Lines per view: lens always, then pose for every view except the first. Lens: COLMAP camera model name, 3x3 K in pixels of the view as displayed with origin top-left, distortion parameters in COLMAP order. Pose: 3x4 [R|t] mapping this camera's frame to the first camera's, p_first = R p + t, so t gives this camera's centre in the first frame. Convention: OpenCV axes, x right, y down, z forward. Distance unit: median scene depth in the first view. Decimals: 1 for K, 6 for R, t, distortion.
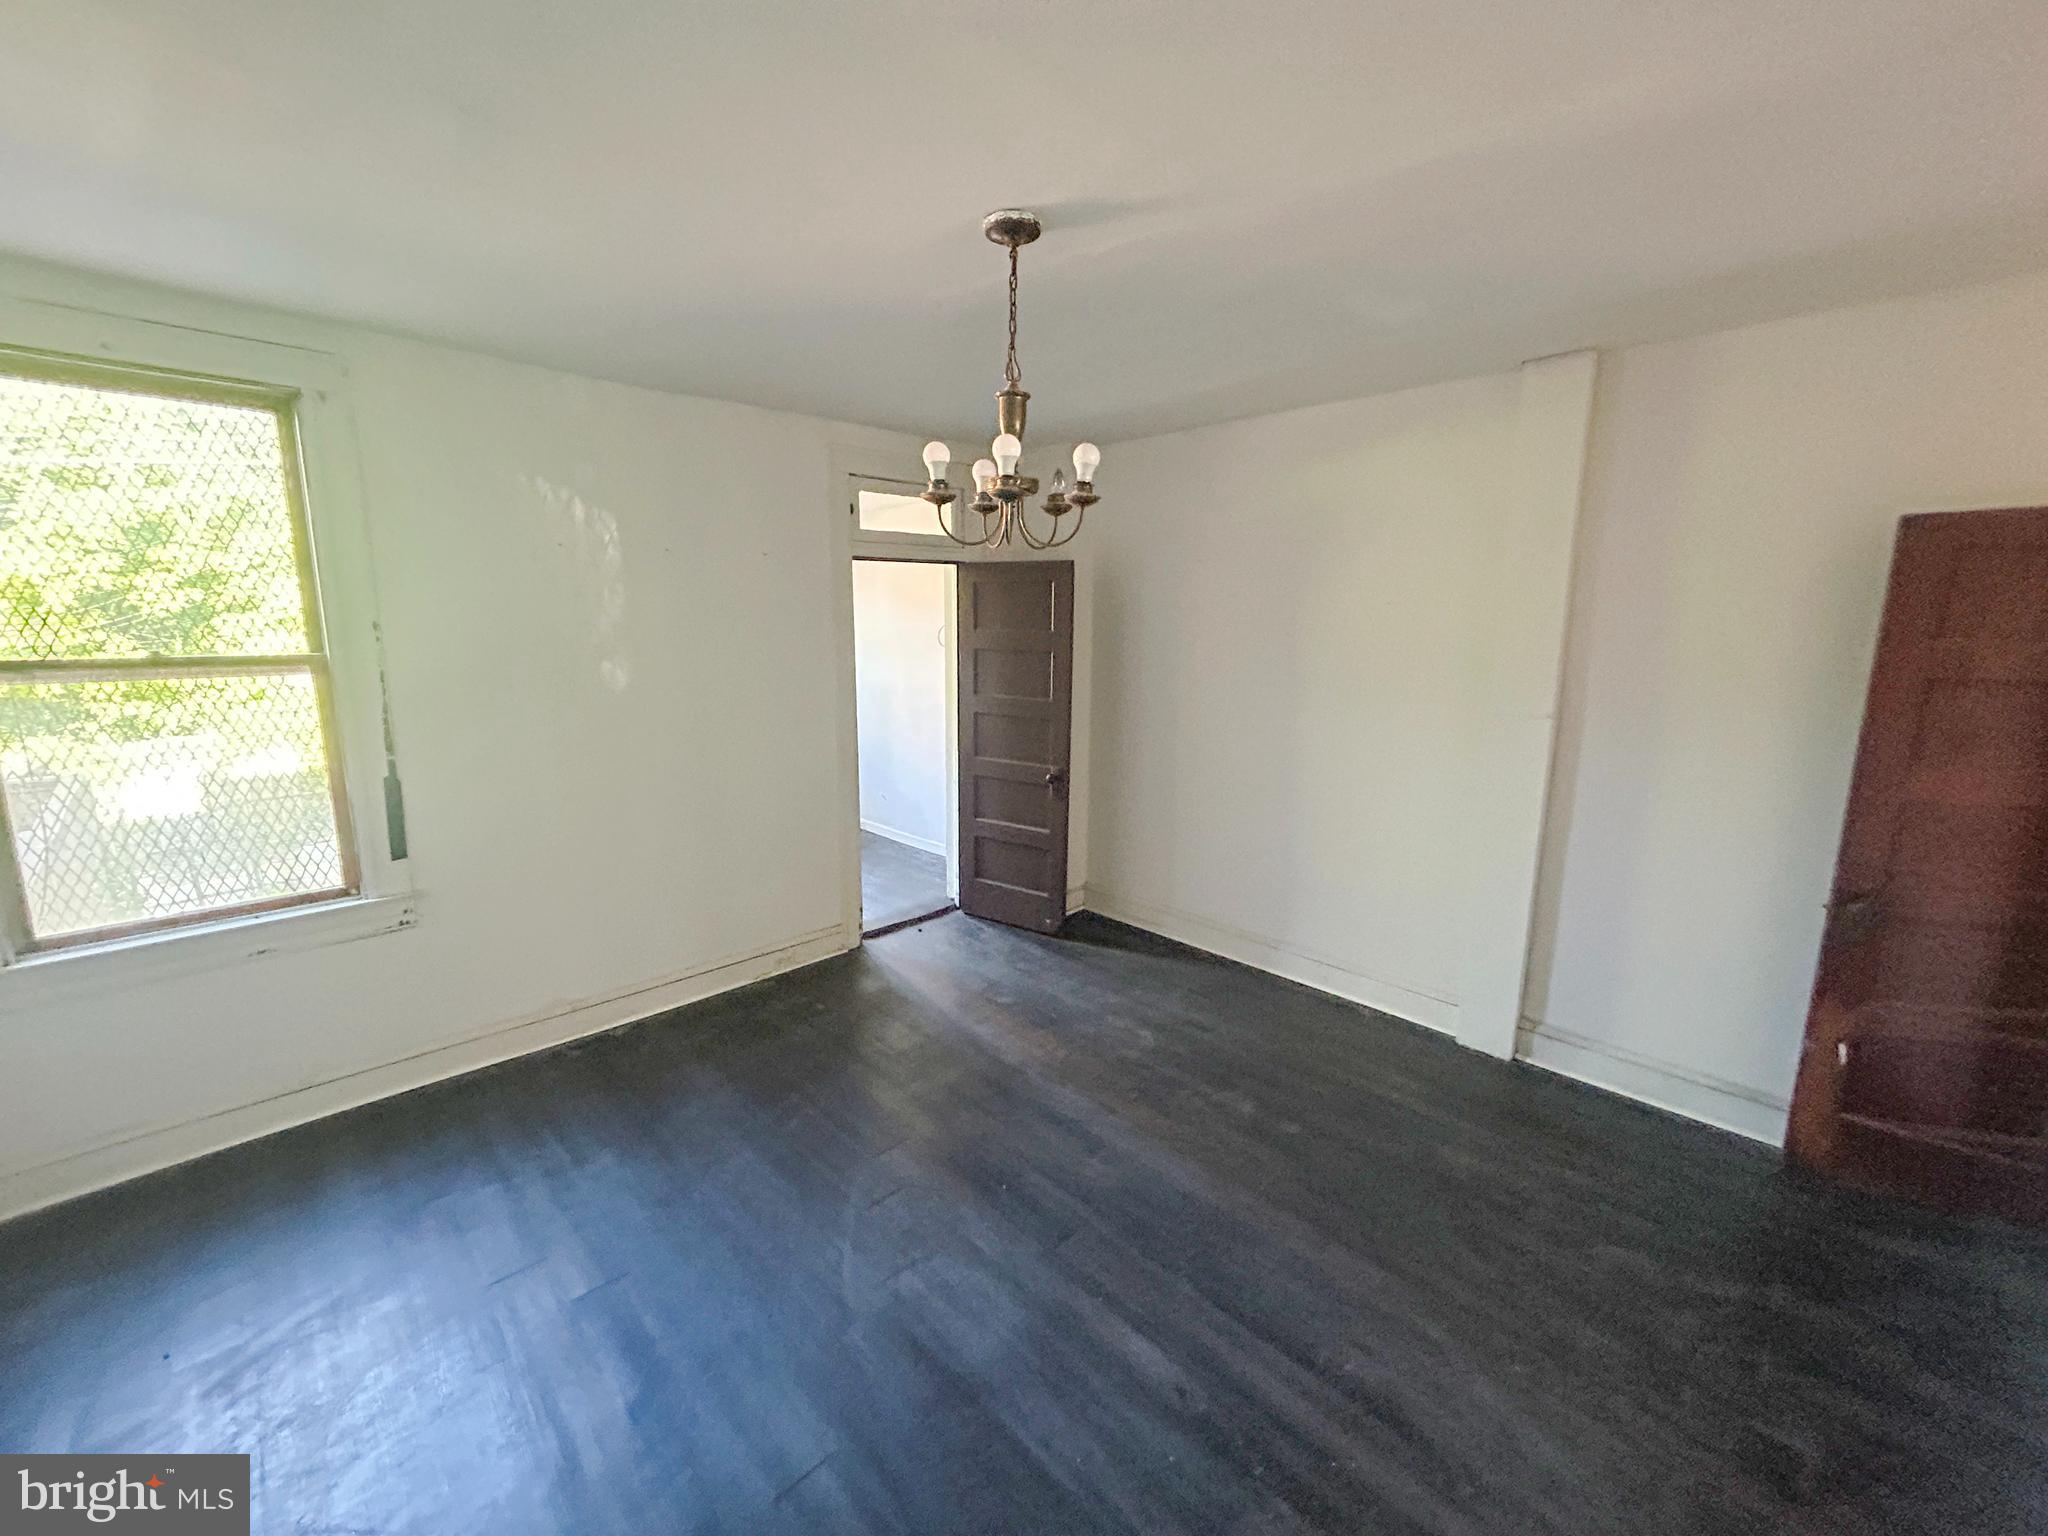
lens RADIAL K [[836.7, 0, 1024.3], [0, 836.7, 761.9], [0, 0, 1]] dist [0.003216, 0.000648]
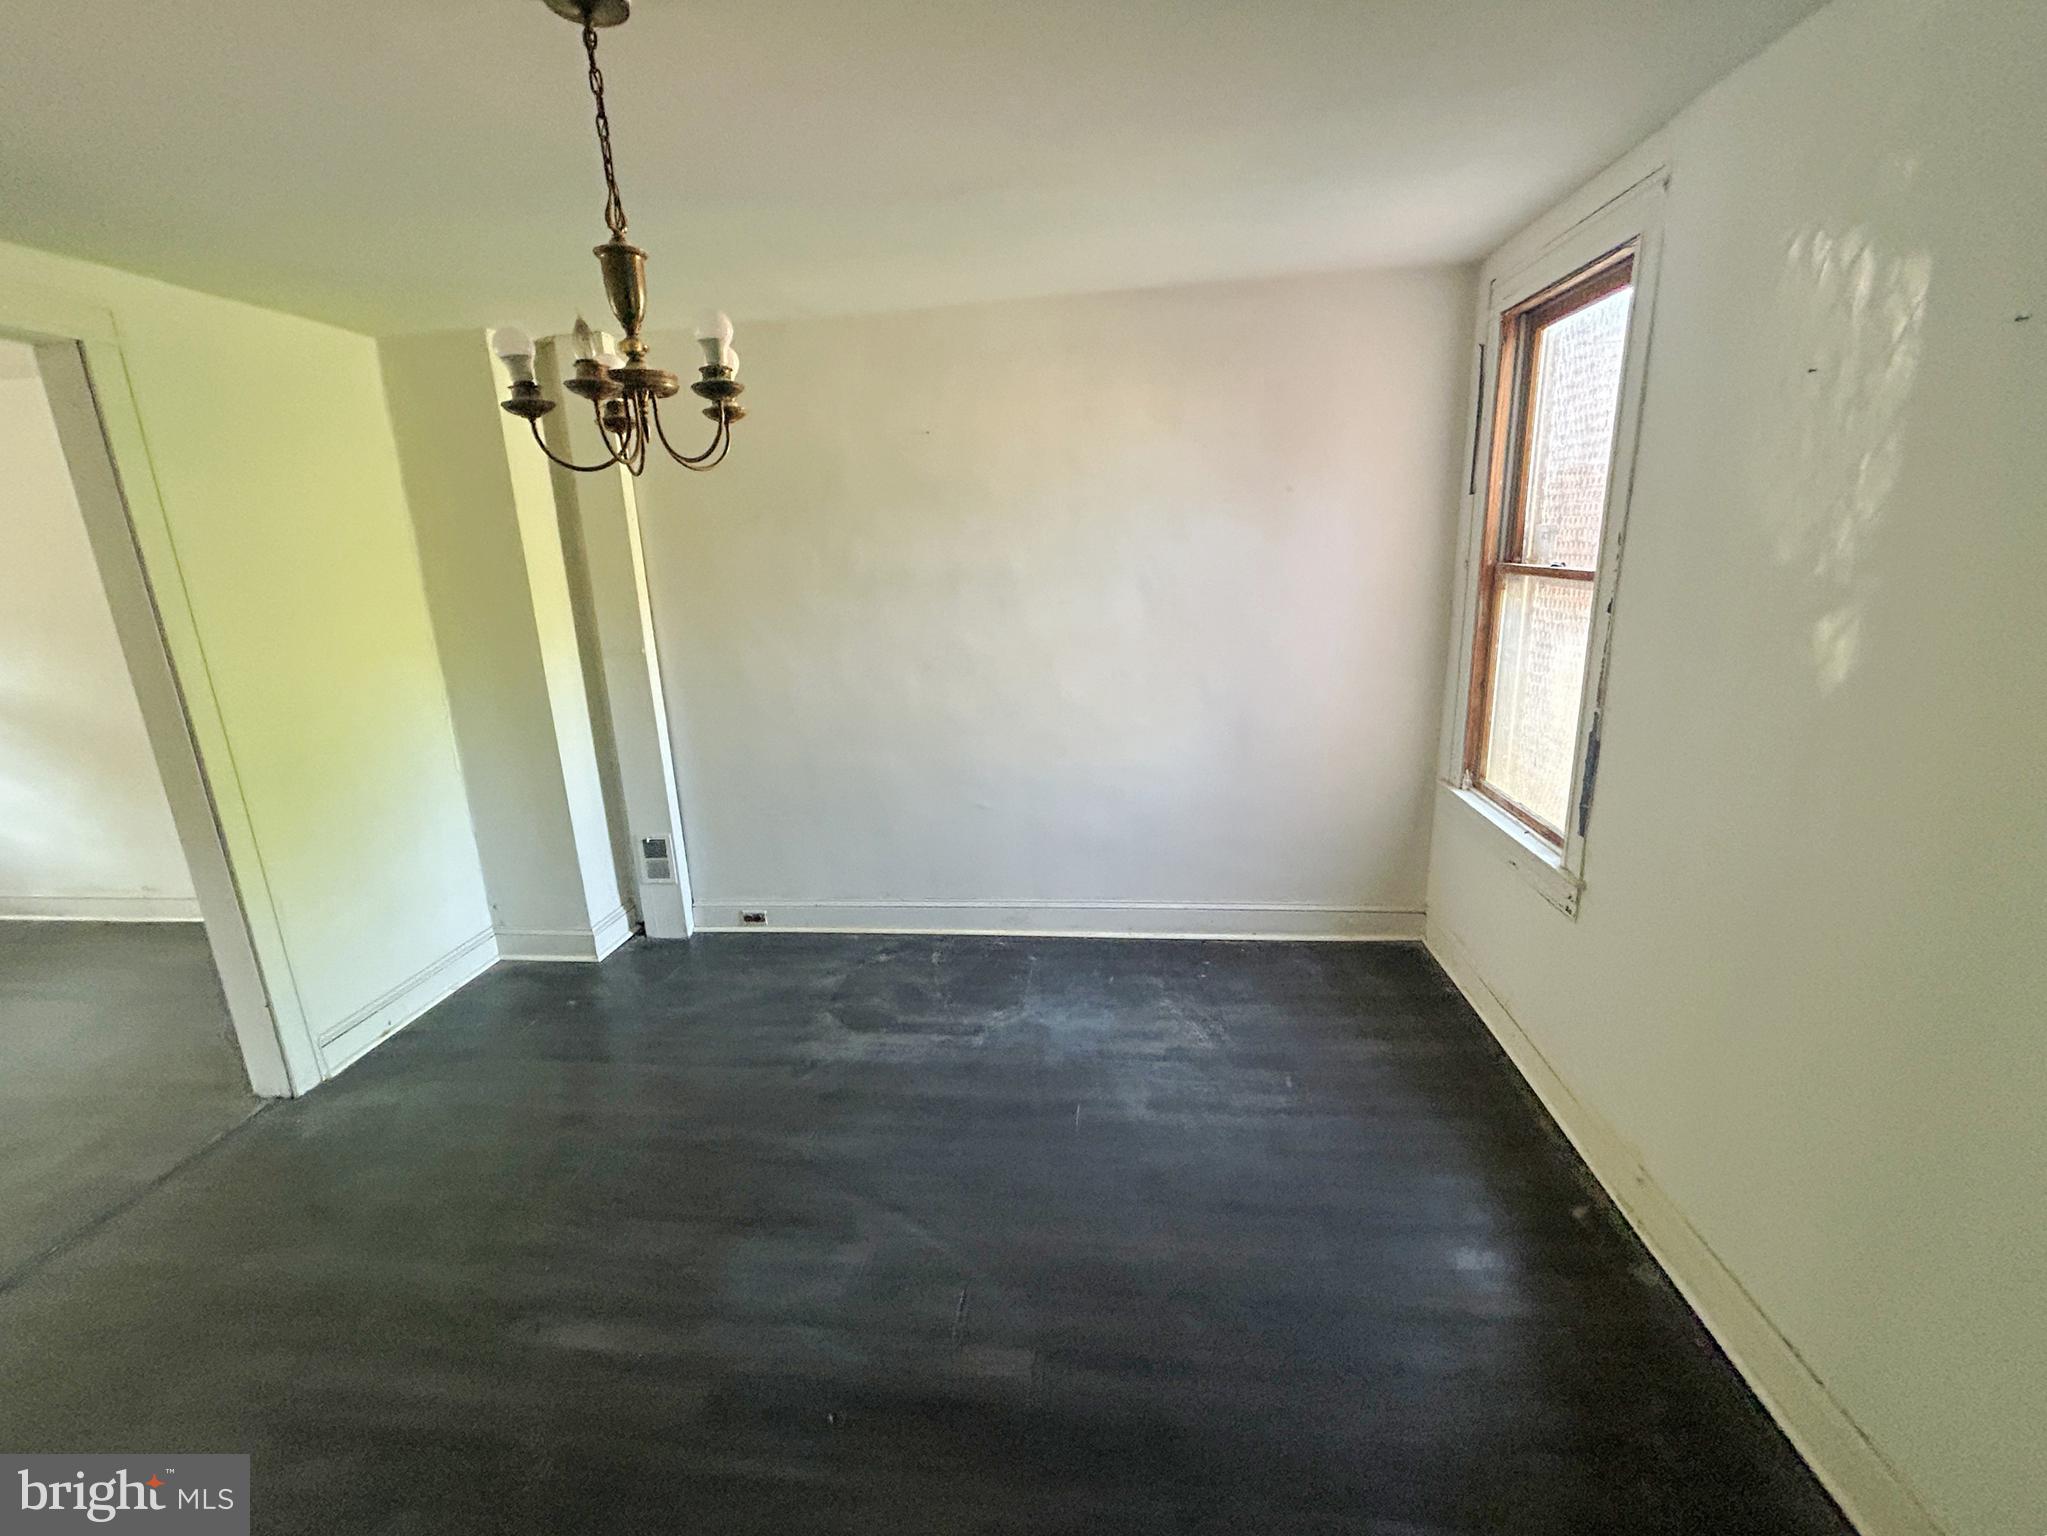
lens RADIAL K [[836.3, 0, 1007.4], [0, 836.3, 763.3], [0, 0, 1]] dist [0.003216, 0.000648]
pose [[-0.769187, 0.184226, -0.611893, 0.150799], [-0.080872, 0.921779, 0.379186, -0.198809], [0.633886, 0.341150, -0.694122, 1.136775]]
